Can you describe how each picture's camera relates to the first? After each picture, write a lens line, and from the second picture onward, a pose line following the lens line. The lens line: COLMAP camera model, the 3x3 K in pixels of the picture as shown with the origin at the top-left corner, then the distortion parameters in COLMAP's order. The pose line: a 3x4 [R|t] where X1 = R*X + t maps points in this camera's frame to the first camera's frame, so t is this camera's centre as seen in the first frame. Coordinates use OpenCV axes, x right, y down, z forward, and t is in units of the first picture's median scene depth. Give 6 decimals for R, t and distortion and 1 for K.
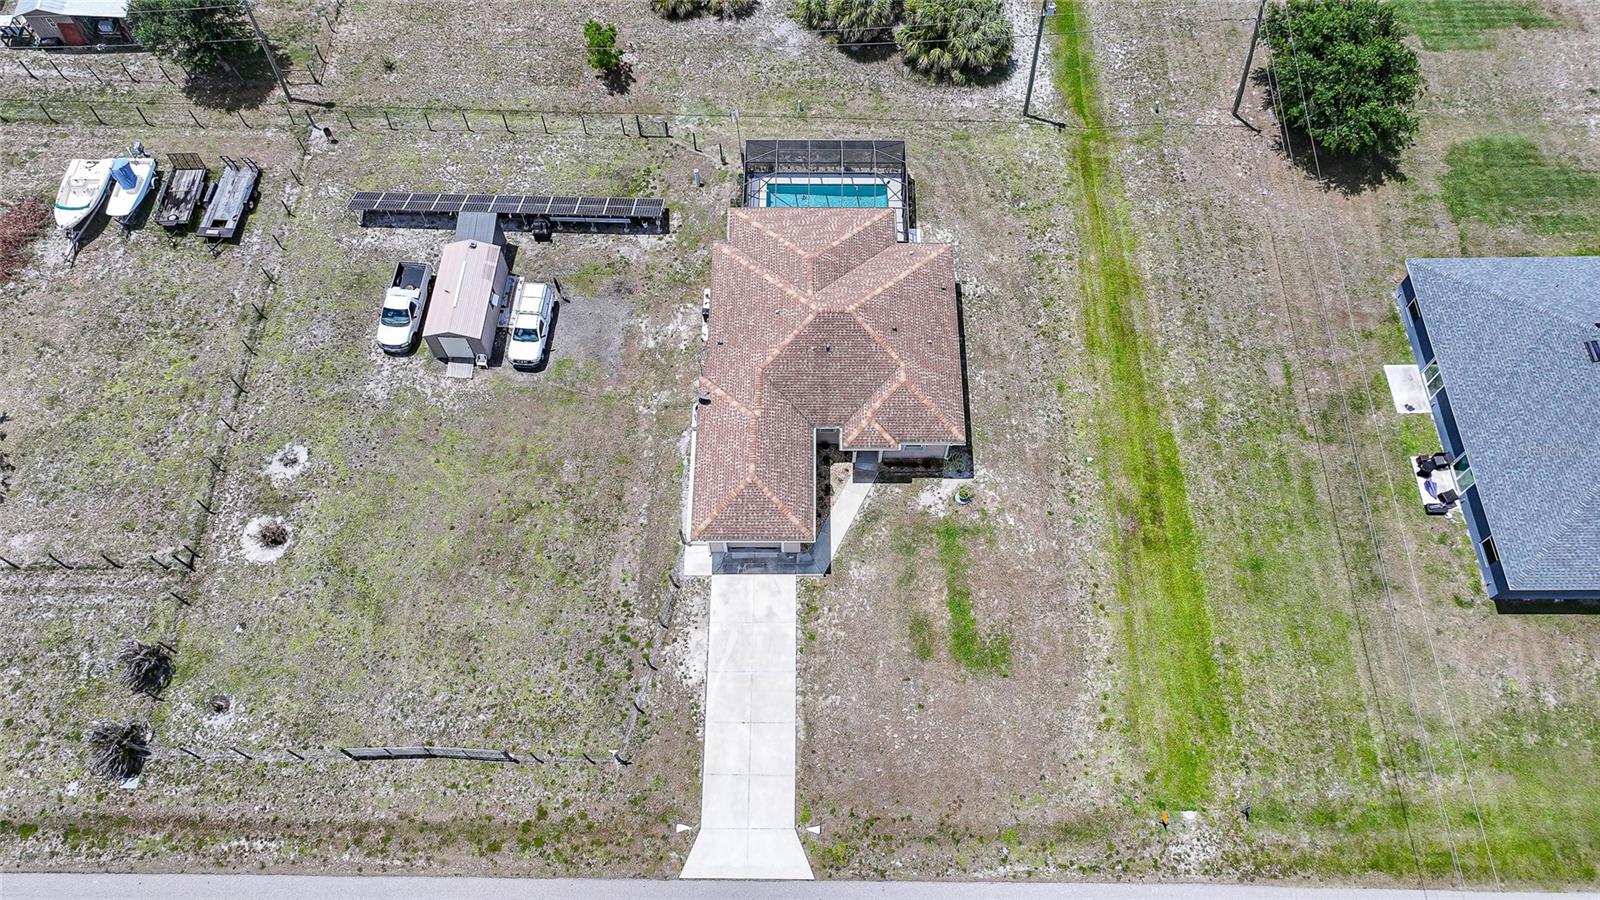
lens RADIAL K [[1124.9, 0, 807.6], [0, 1124.9, 434.0], [0, 0, 1]] dist [-0.000878, 0.010871]
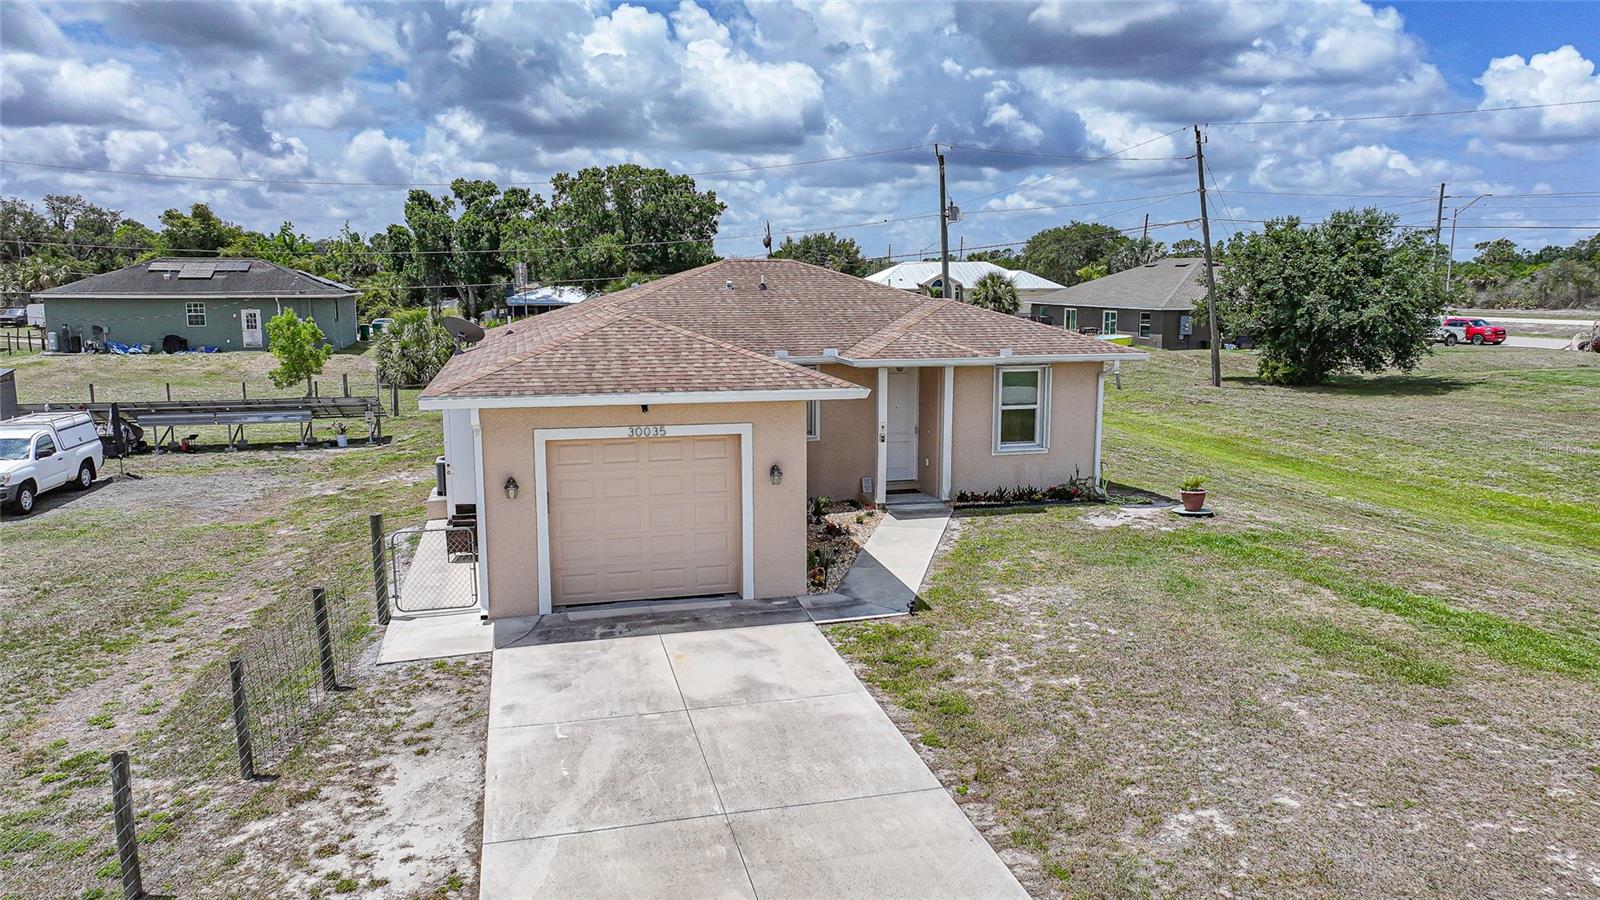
lens RADIAL K [[1124.9, 0, 807.6], [0, 1124.9, 434.0], [0, 0, 1]] dist [-0.000878, 0.010871]
pose [[0.968222, -0.035915, 0.247499, -0.077003], [0.221283, 0.584155, -0.780895, 0.309279], [-0.116532, 0.810847, 0.573539, 0.799024]]
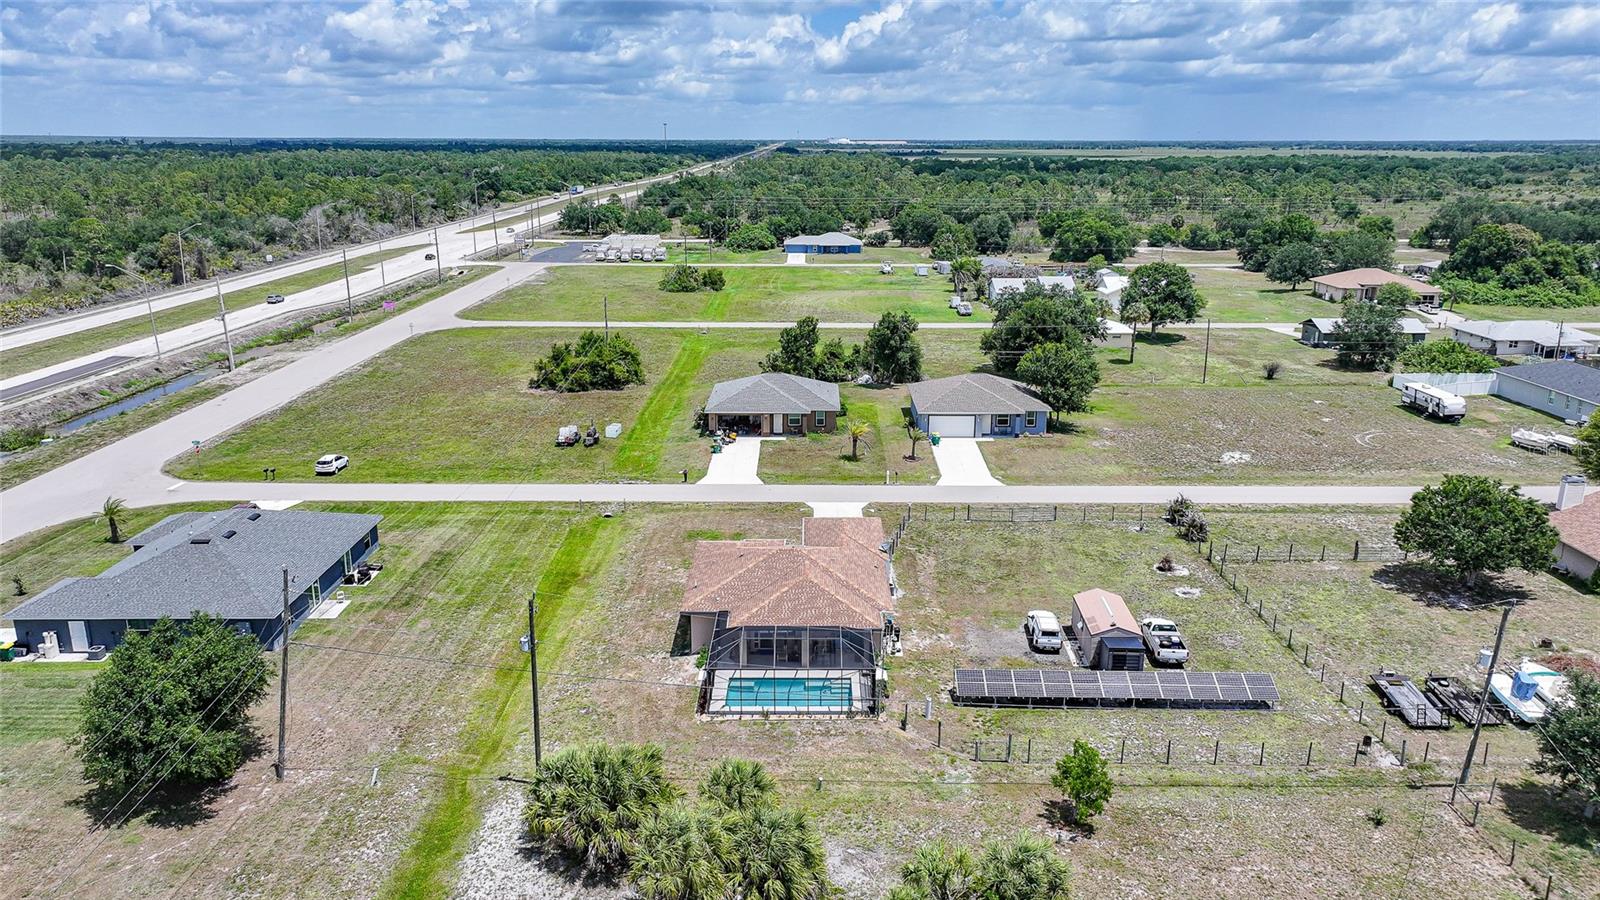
lens RADIAL K [[1124.9, 0, 807.6], [0, 1124.9, 434.0], [0, 0, 1]] dist [-0.000878, 0.010871]
pose [[-0.999972, -0.004681, -0.005838, 0.010267], [-0.006755, 0.228945, 0.973416, -1.415921], [-0.003220, 0.973428, -0.228970, 1.185343]]
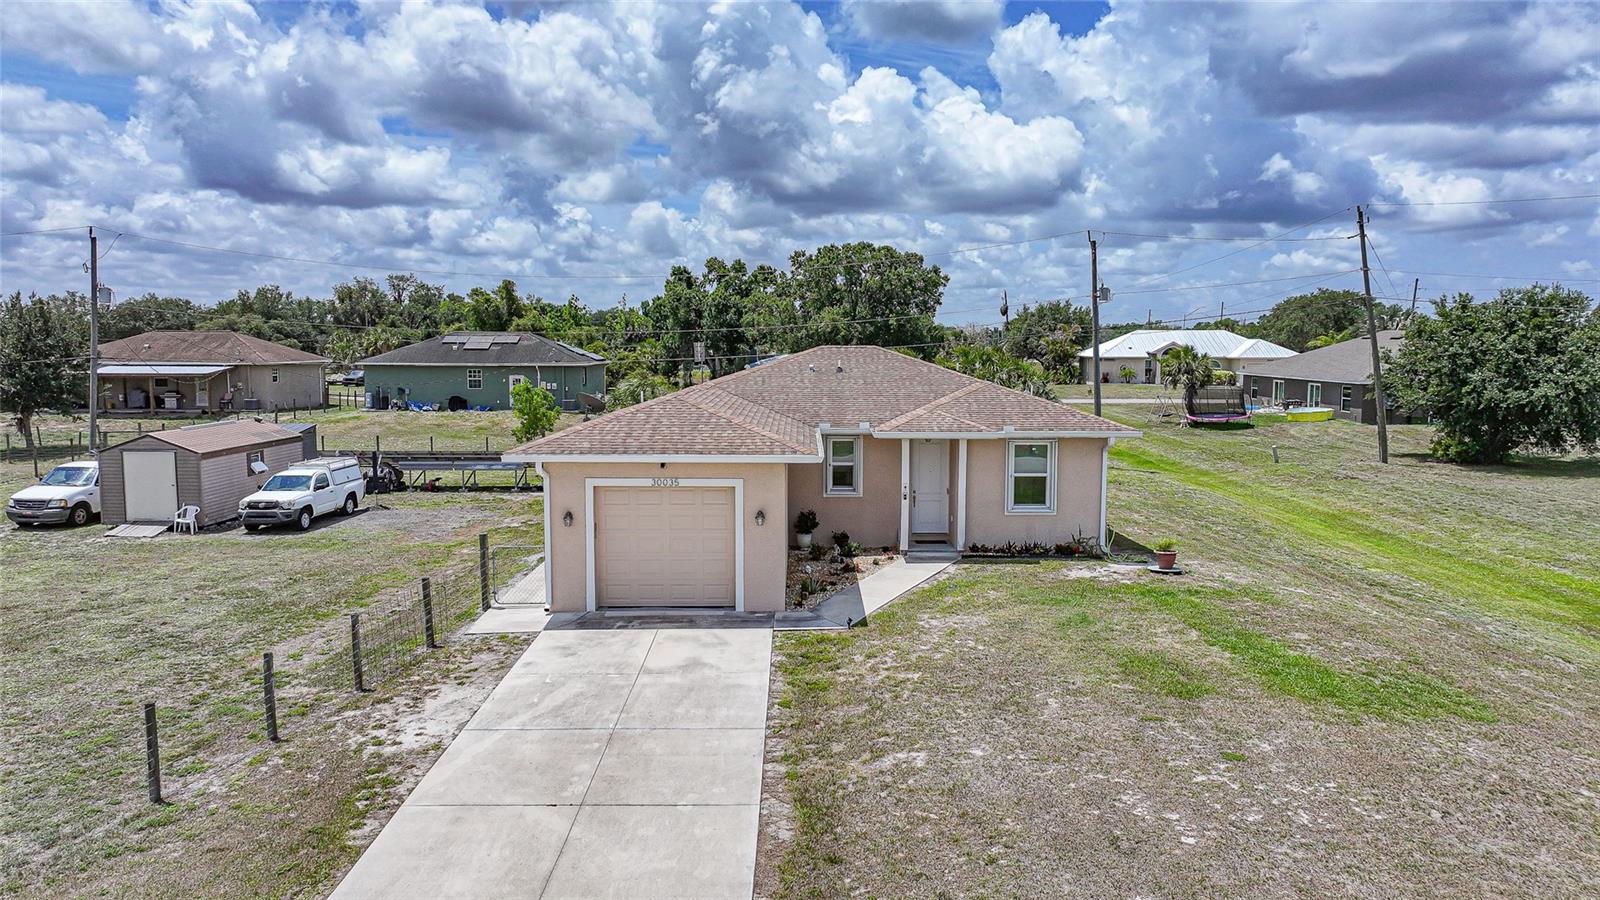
lens RADIAL K [[1124.9, 0, 807.6], [0, 1124.9, 434.0], [0, 0, 1]] dist [-0.000878, 0.010871]
pose [[0.999959, -0.000173, 0.009081, -0.002061], [0.007719, 0.543052, -0.839664, 0.395211], [-0.004787, 0.839699, 0.543031, 0.741116]]
